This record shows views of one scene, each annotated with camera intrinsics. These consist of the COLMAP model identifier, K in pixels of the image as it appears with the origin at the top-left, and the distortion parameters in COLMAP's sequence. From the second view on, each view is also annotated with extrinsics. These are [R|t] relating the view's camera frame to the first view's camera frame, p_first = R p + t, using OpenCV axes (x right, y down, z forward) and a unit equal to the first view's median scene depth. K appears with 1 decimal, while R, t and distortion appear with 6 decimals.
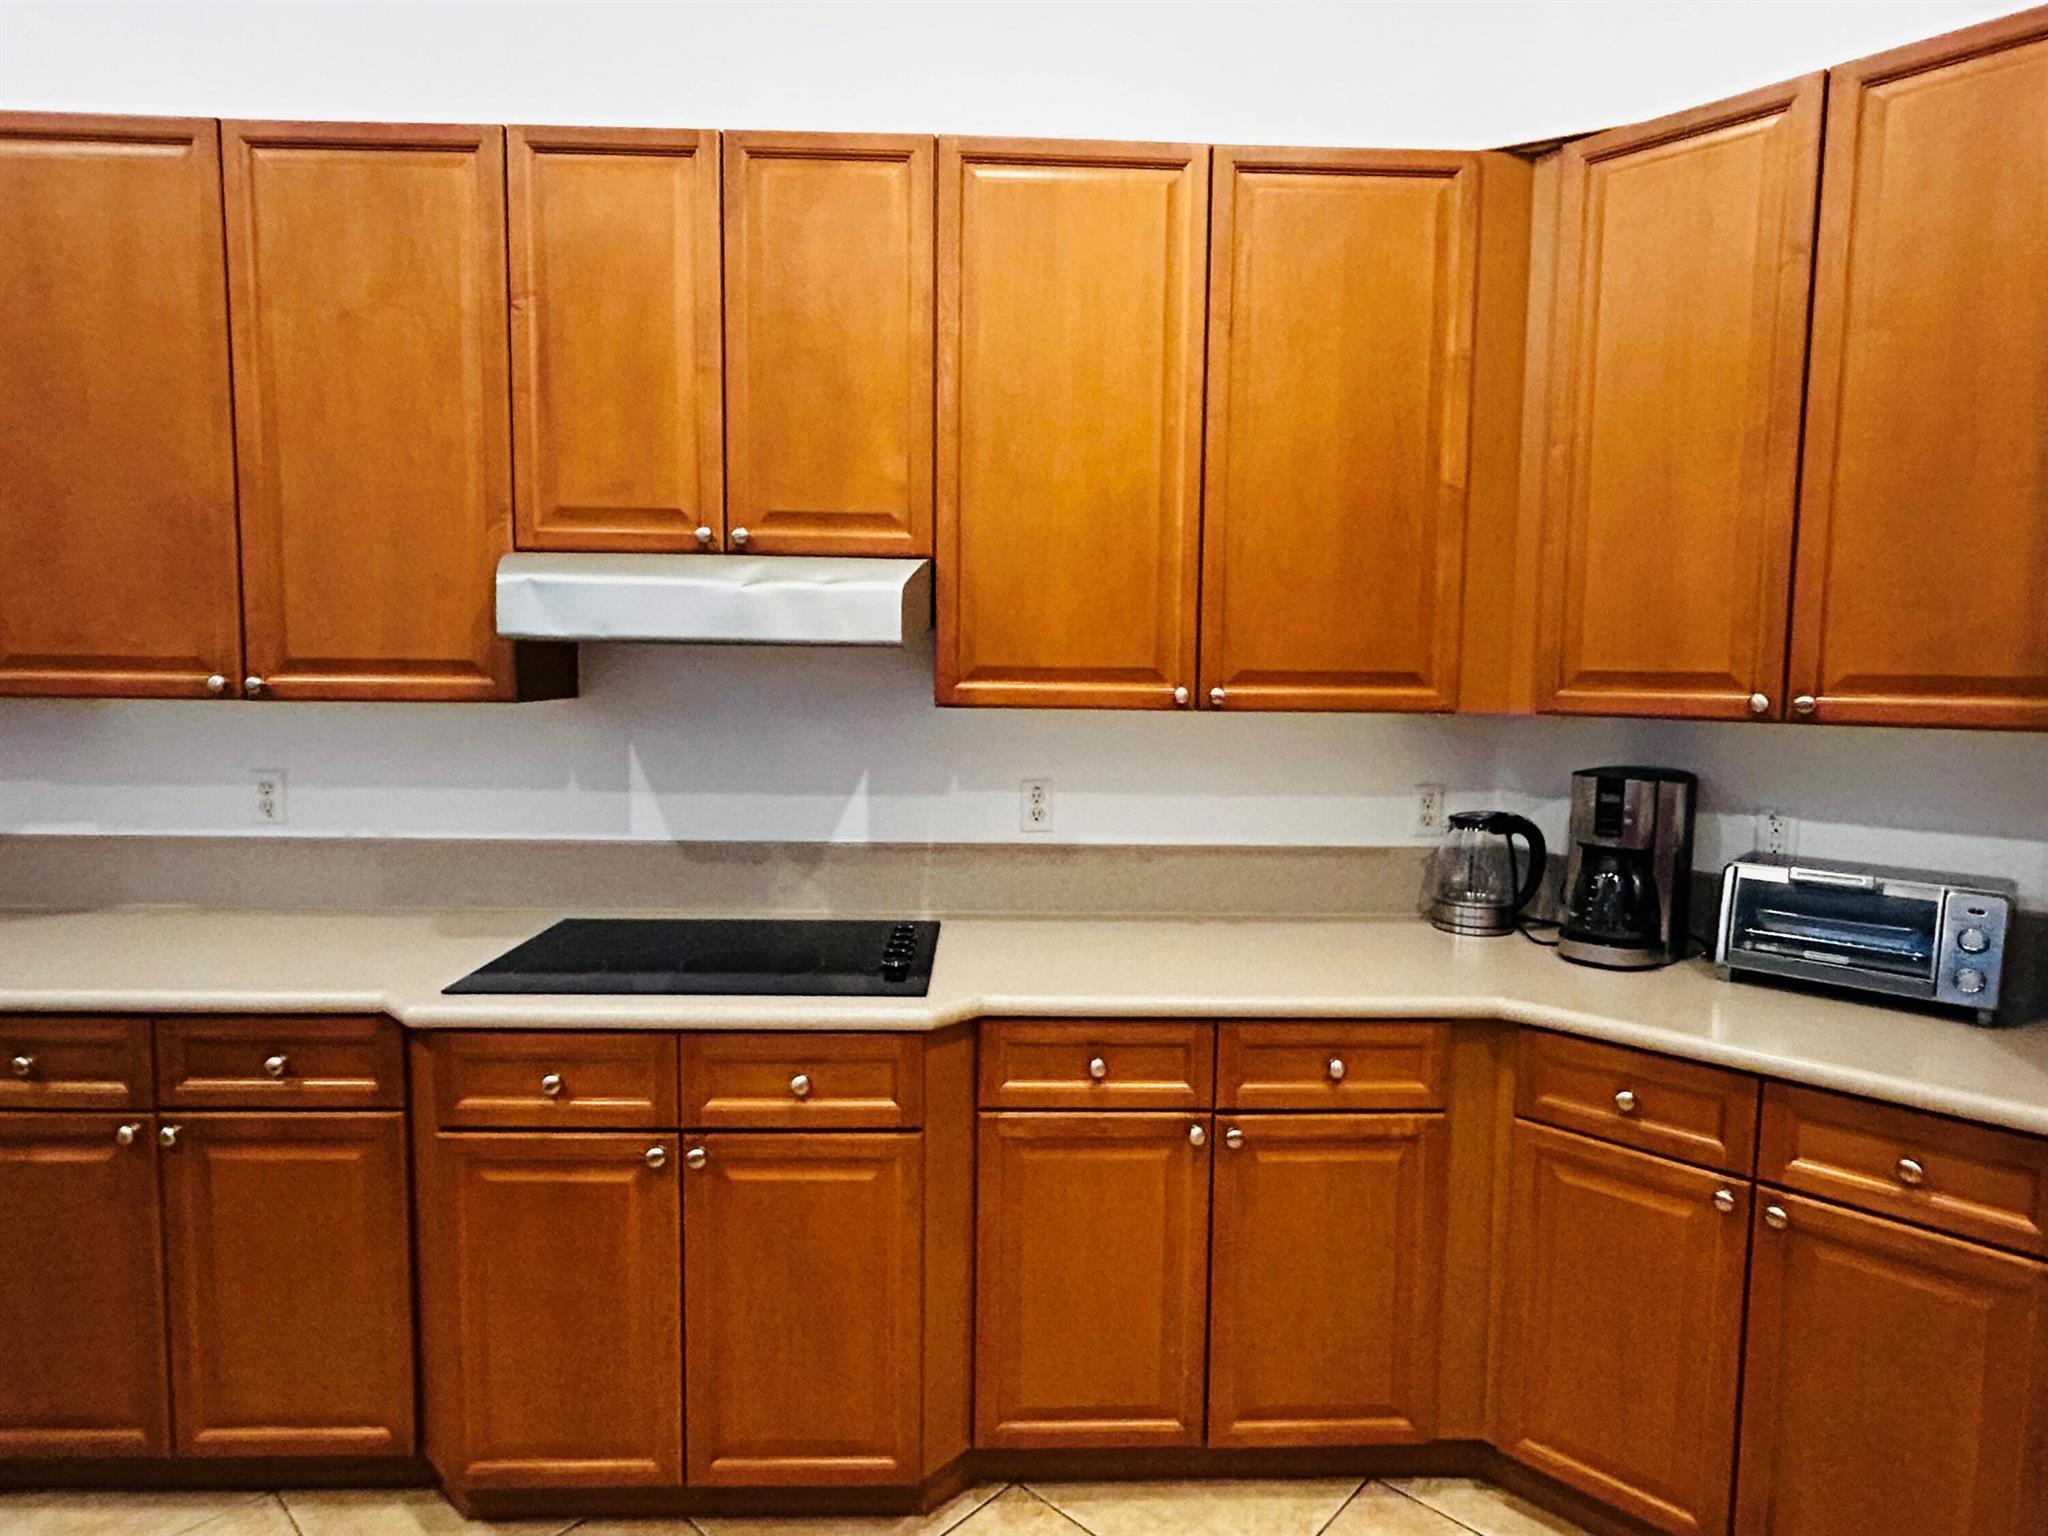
lens RADIAL K [[1089.8, 0, 1025.4], [0, 1089.8, 770.8], [0, 0, 1]] dist [0.020140, -0.000003]
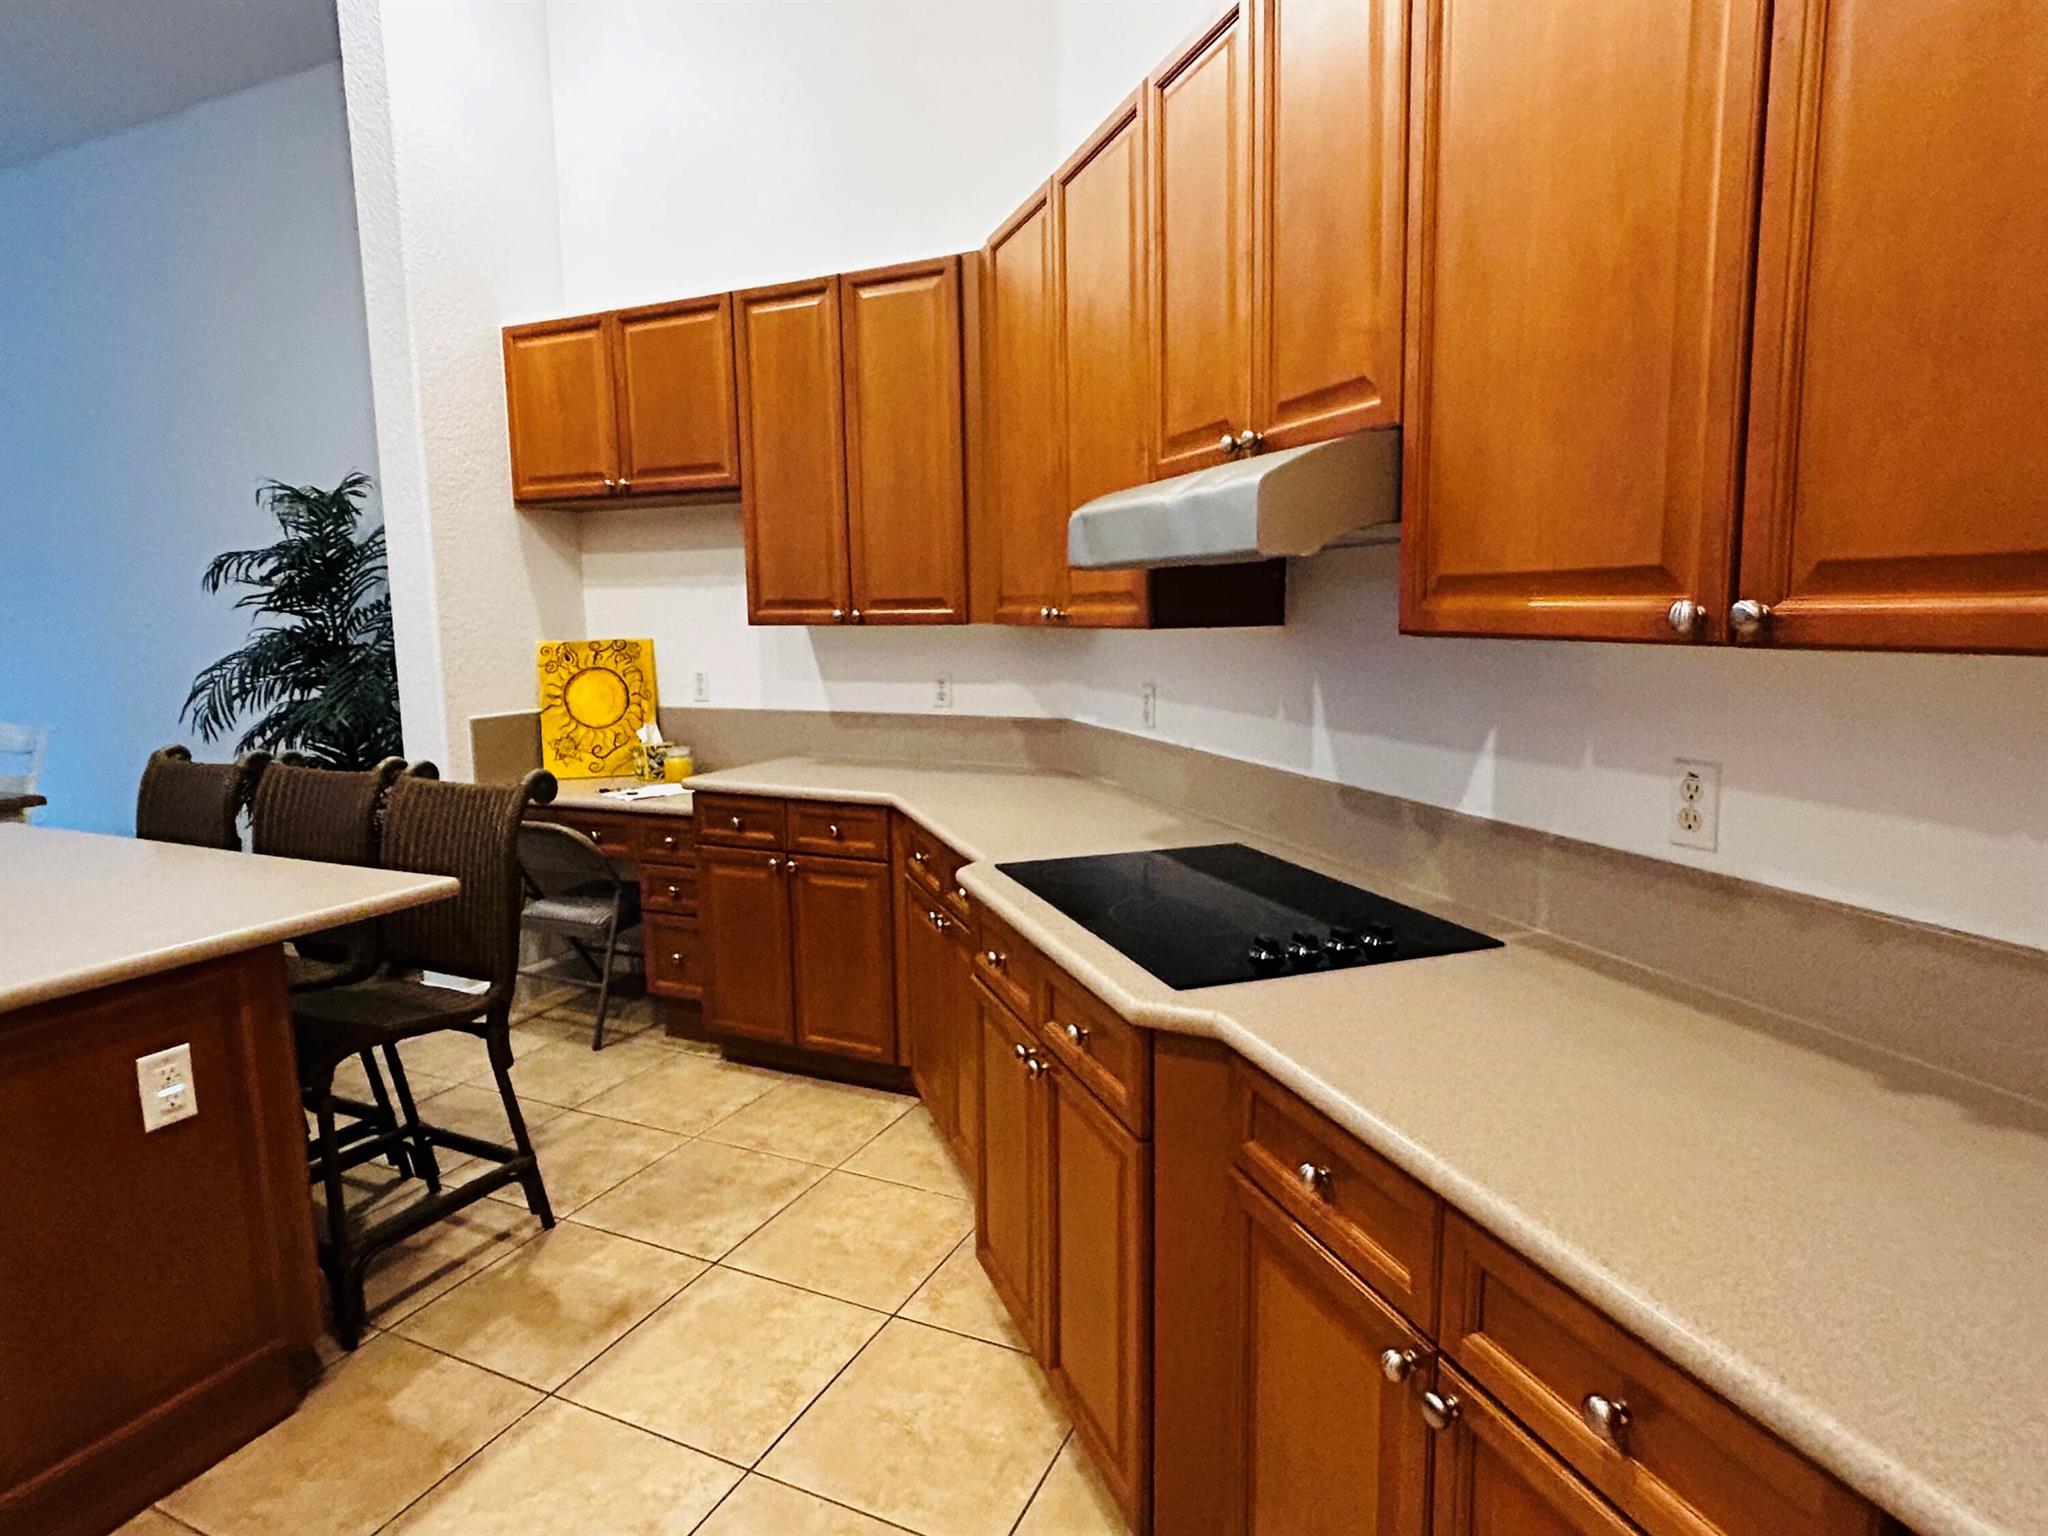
lens RADIAL K [[1139.3, 0, 1026.9], [0, 1139.3, 764.5], [0, 0, 1]] dist [0.004407, -0.003607]
pose [[0.319658, 0.112858, -0.940788, 0.545374], [-0.064763, 0.993162, 0.097135, -0.030434], [0.945317, 0.029878, 0.324782, 0.508742]]
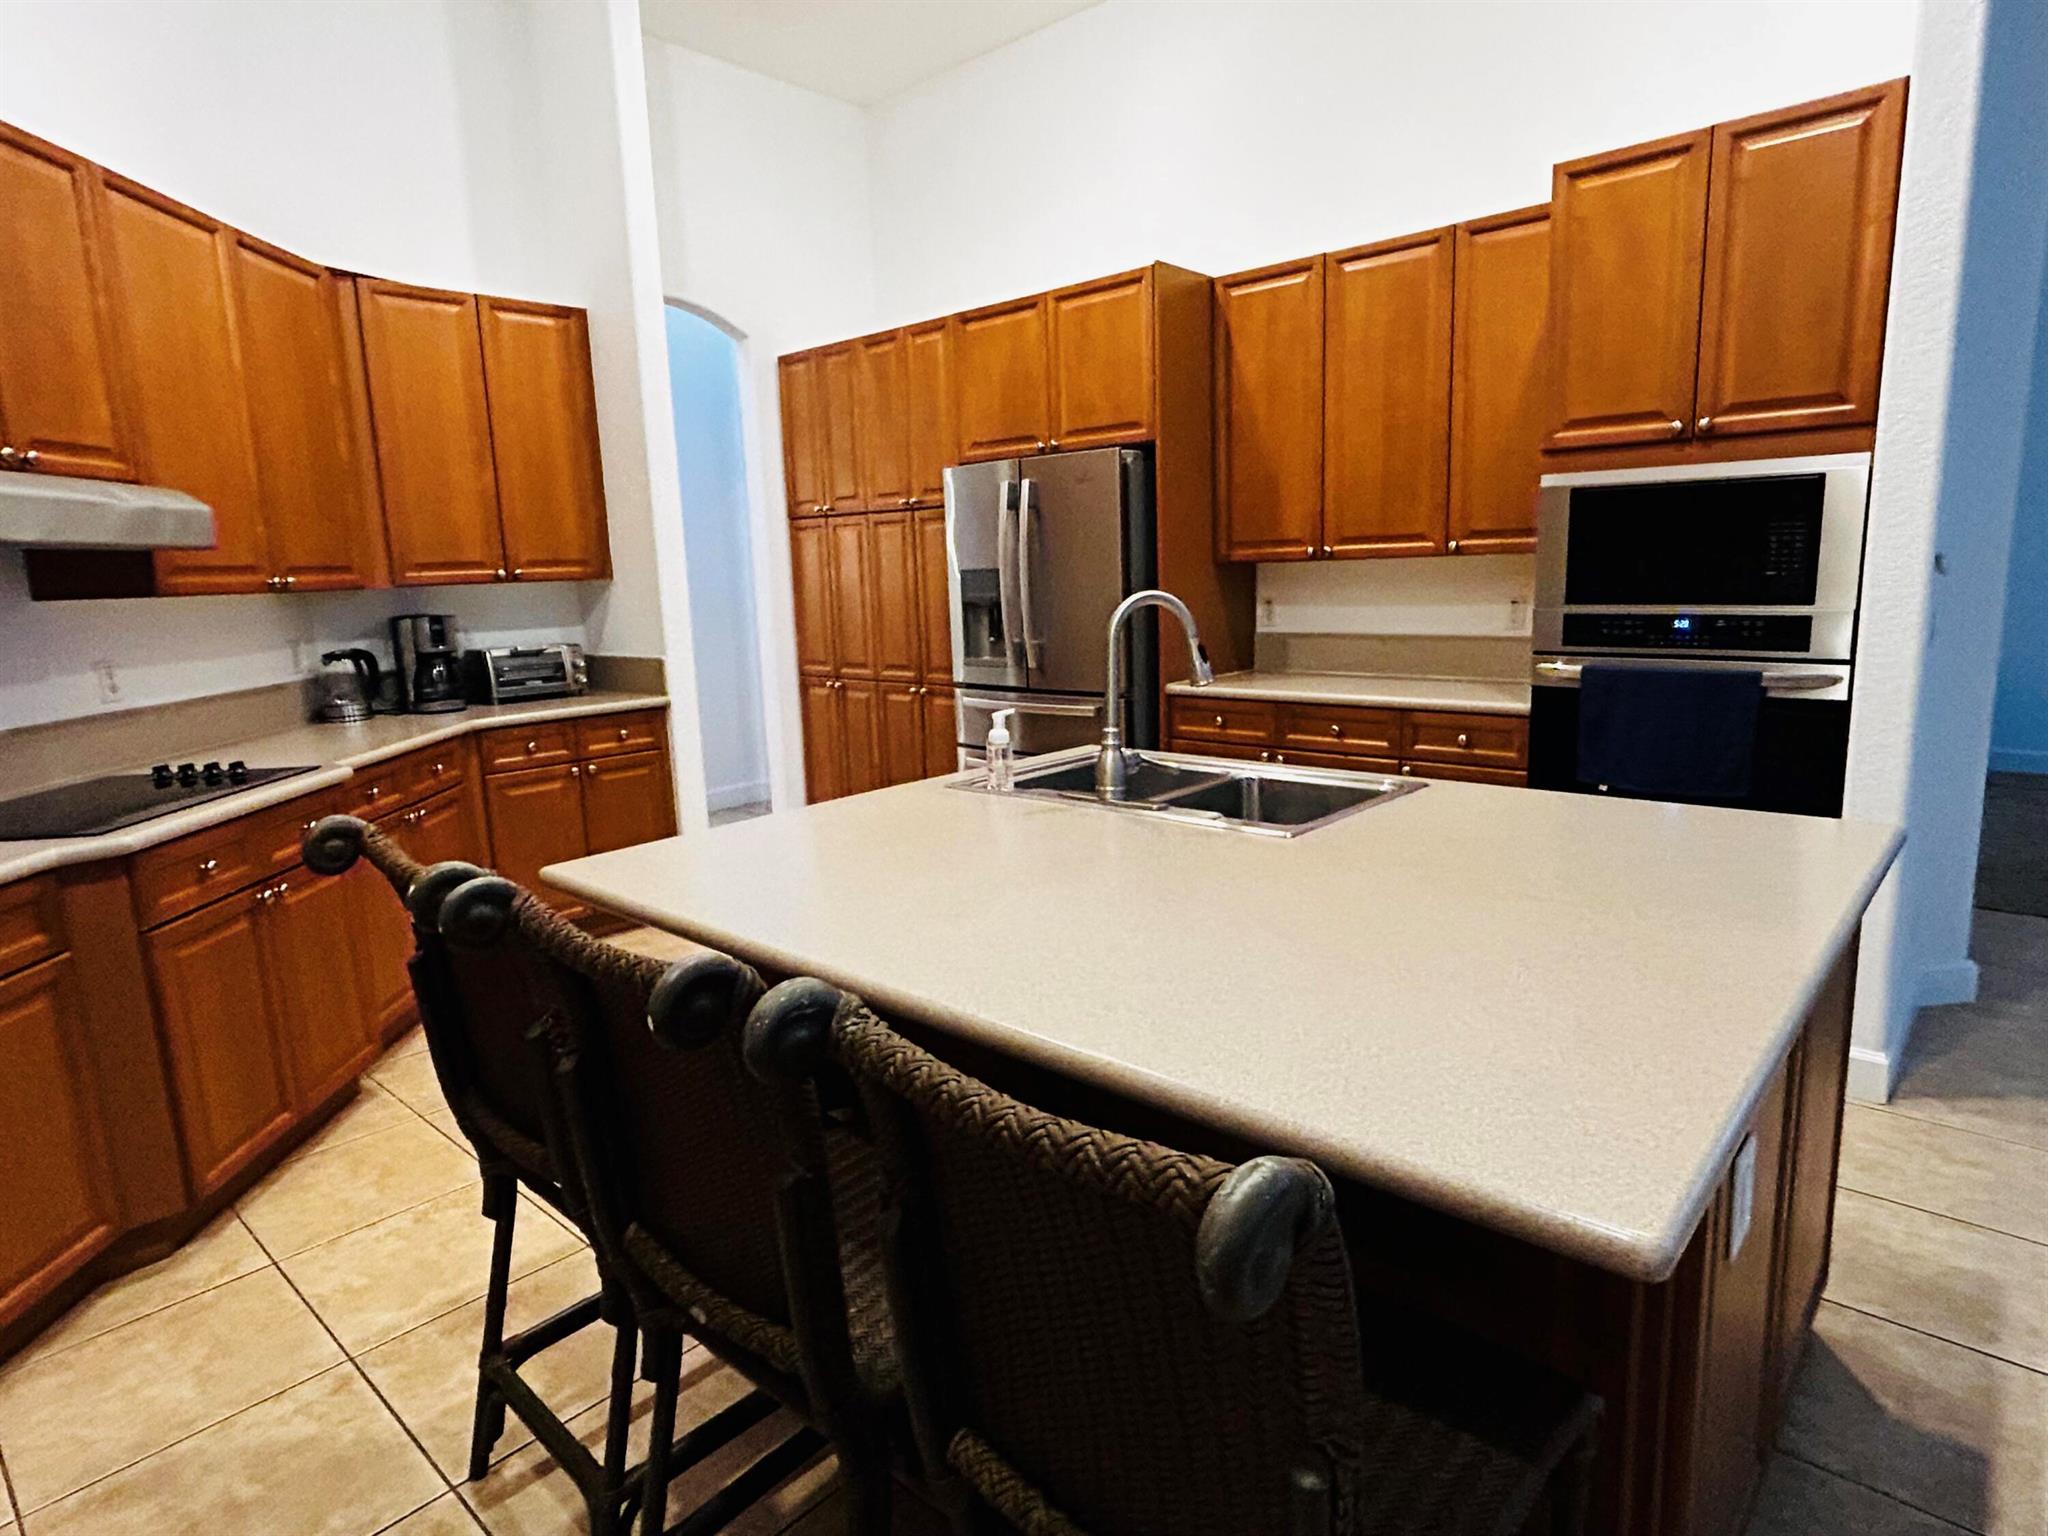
lens RADIAL K [[1139.3, 0, 1026.3], [0, 1139.3, 762.4], [0, 0, 1]] dist [0.004407, -0.003607]
pose [[-0.014953, -0.188705, 0.981920, -1.472498], [0.110091, 0.975748, 0.189195, -0.009873], [-0.993809, 0.110930, 0.006185, -0.039561]]
